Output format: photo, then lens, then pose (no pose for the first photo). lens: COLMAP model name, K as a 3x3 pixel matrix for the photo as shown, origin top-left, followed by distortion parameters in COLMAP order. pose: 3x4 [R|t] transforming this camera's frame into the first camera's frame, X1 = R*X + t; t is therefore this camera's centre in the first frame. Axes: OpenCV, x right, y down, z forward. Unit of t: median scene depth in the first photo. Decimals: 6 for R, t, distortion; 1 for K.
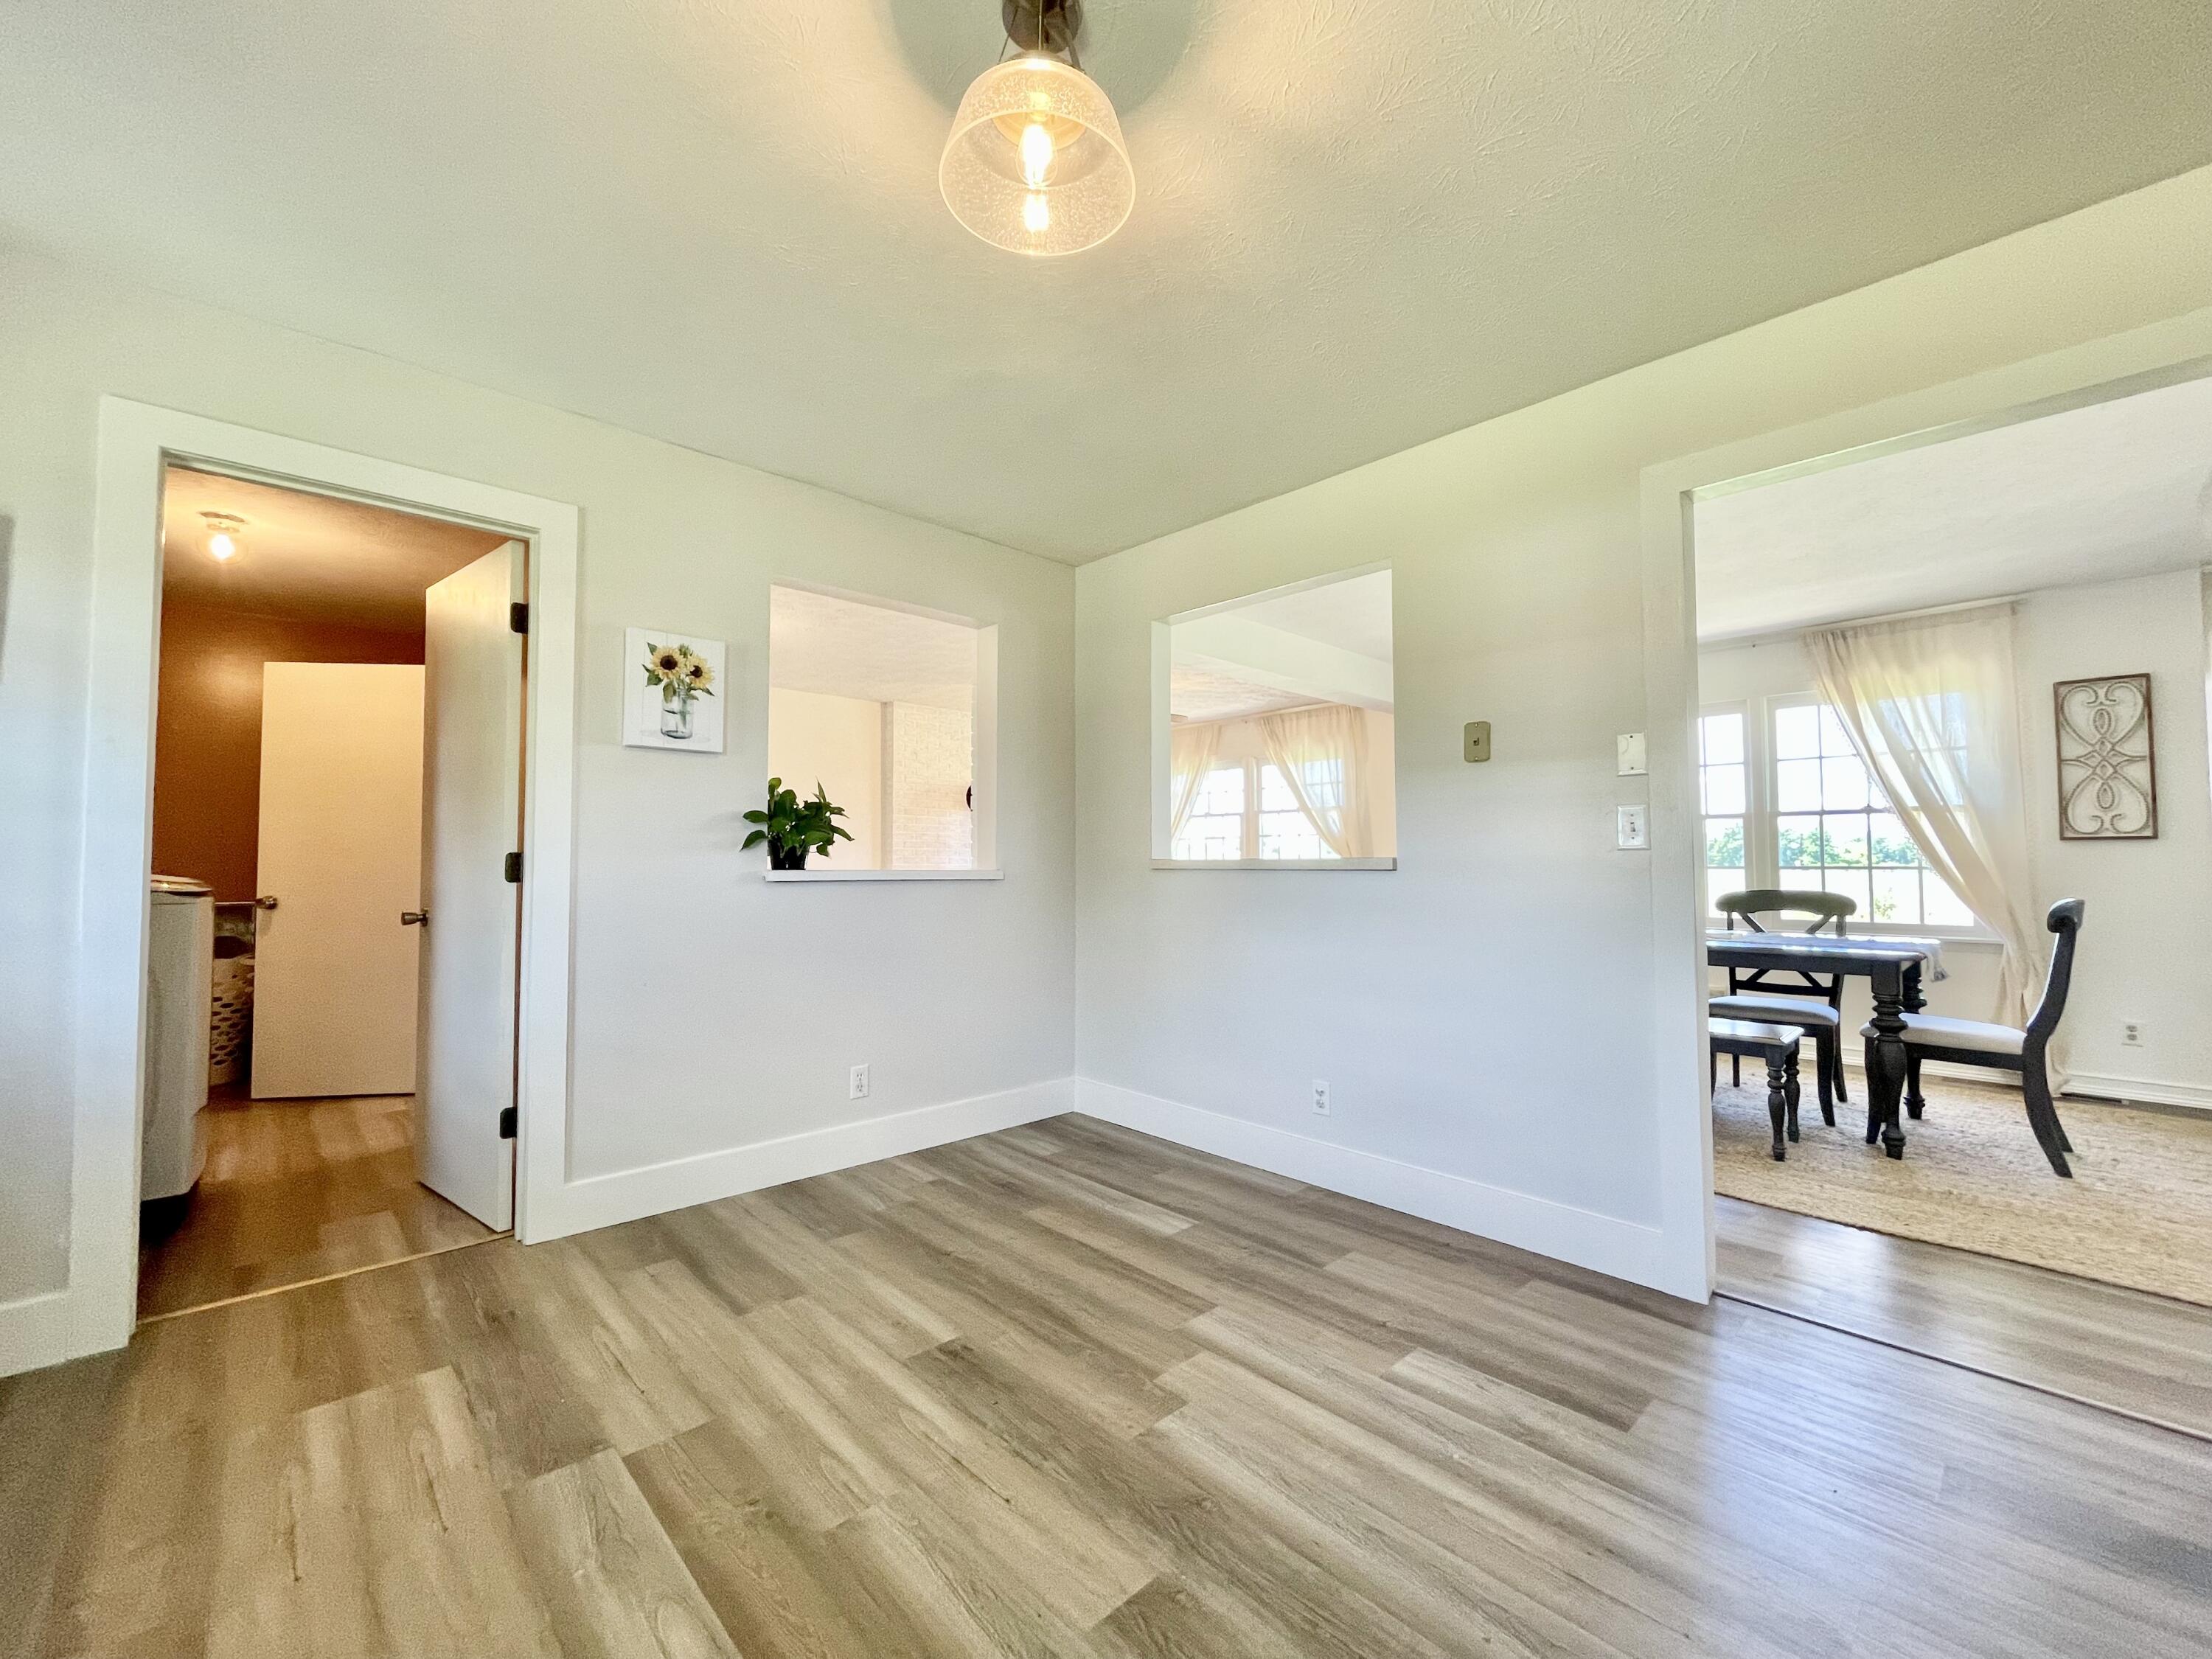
lens RADIAL K [[909.3, 0, 1099.9], [0, 909.3, 832.8], [0, 0, 1]] dist [0.000095, -0.000152]
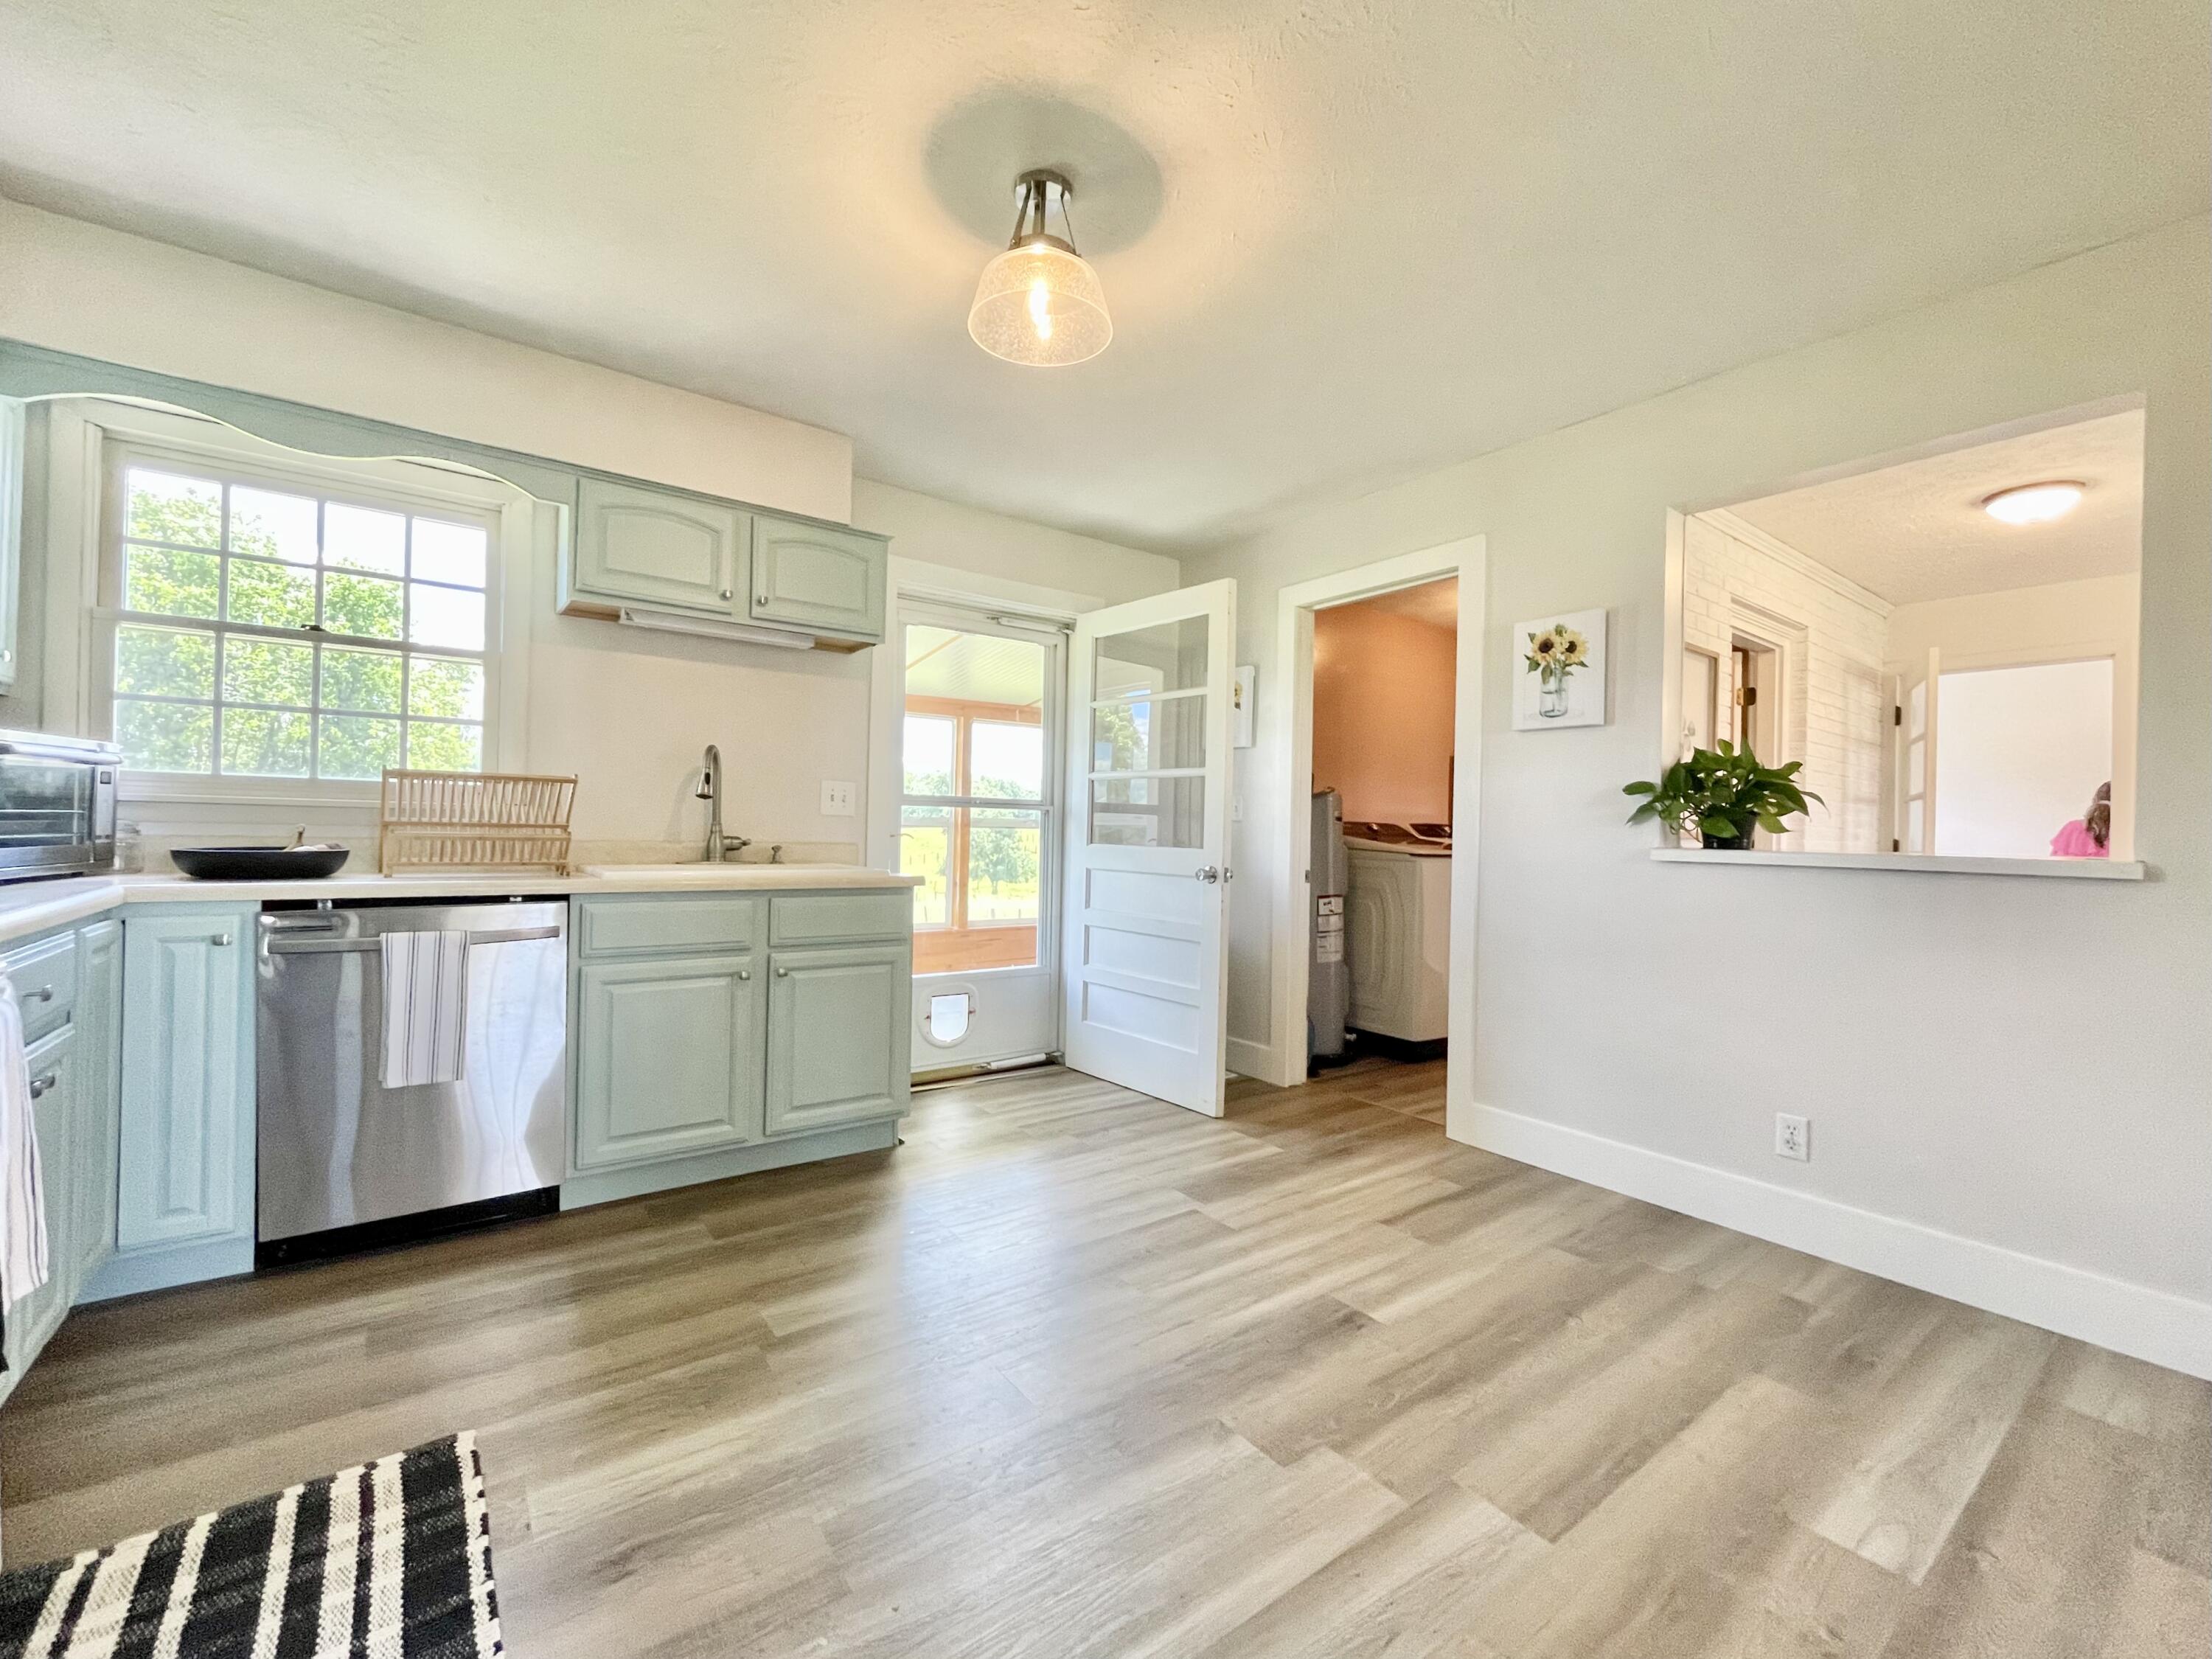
lens RADIAL K [[909.3, 0, 1099.9], [0, 909.3, 832.8], [0, 0, 1]] dist [0.000095, -0.000152]
pose [[-0.112239, -0.000677, -0.993681, 0.628482], [0.010674, 0.999941, -0.001887, 0.024361], [0.993624, -0.010819, -0.112226, 0.612614]]
